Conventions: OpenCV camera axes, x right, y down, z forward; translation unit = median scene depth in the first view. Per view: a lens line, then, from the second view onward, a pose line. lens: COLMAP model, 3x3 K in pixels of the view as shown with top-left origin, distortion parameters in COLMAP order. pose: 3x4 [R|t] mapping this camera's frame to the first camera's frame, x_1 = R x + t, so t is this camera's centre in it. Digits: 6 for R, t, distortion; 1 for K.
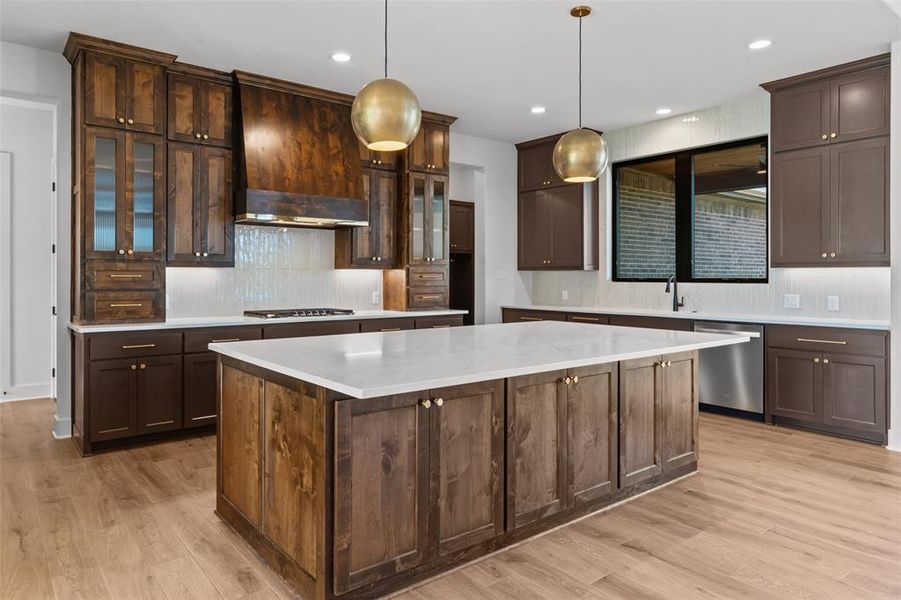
lens RADIAL K [[591.8, 0, 482.9], [0, 591.8, 273.9], [0, 0, 1]] dist [0.002980, 0.002401]
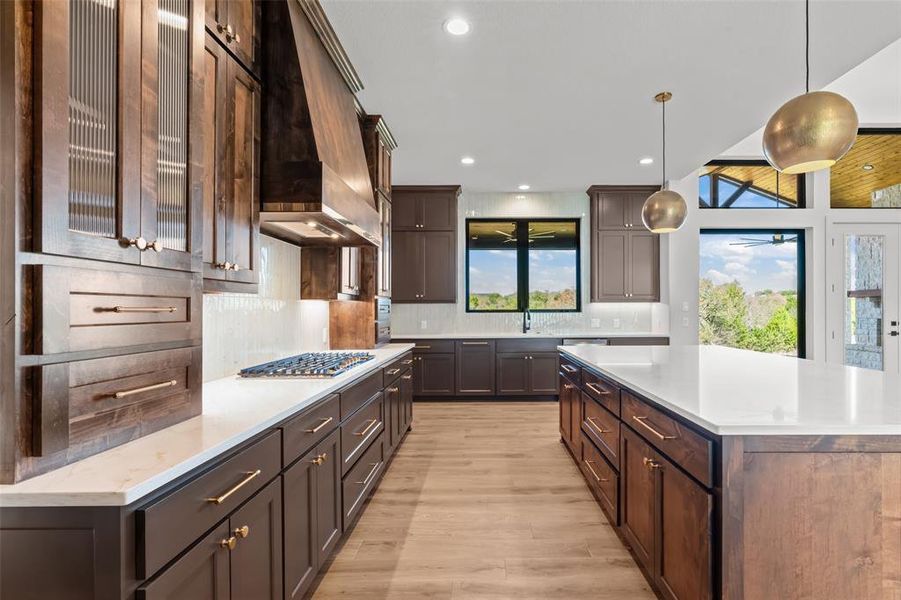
lens RADIAL K [[407.5, 0, 483.3], [0, 407.5, 306.1], [0, 0, 1]] dist [0.002247, 0.000746]
pose [[0.647022, 0.001125, 0.762471, -0.577212], [0.002606, 0.999990, -0.003687, 0.003331], [-0.762467, 0.004373, 0.647012, 0.569897]]
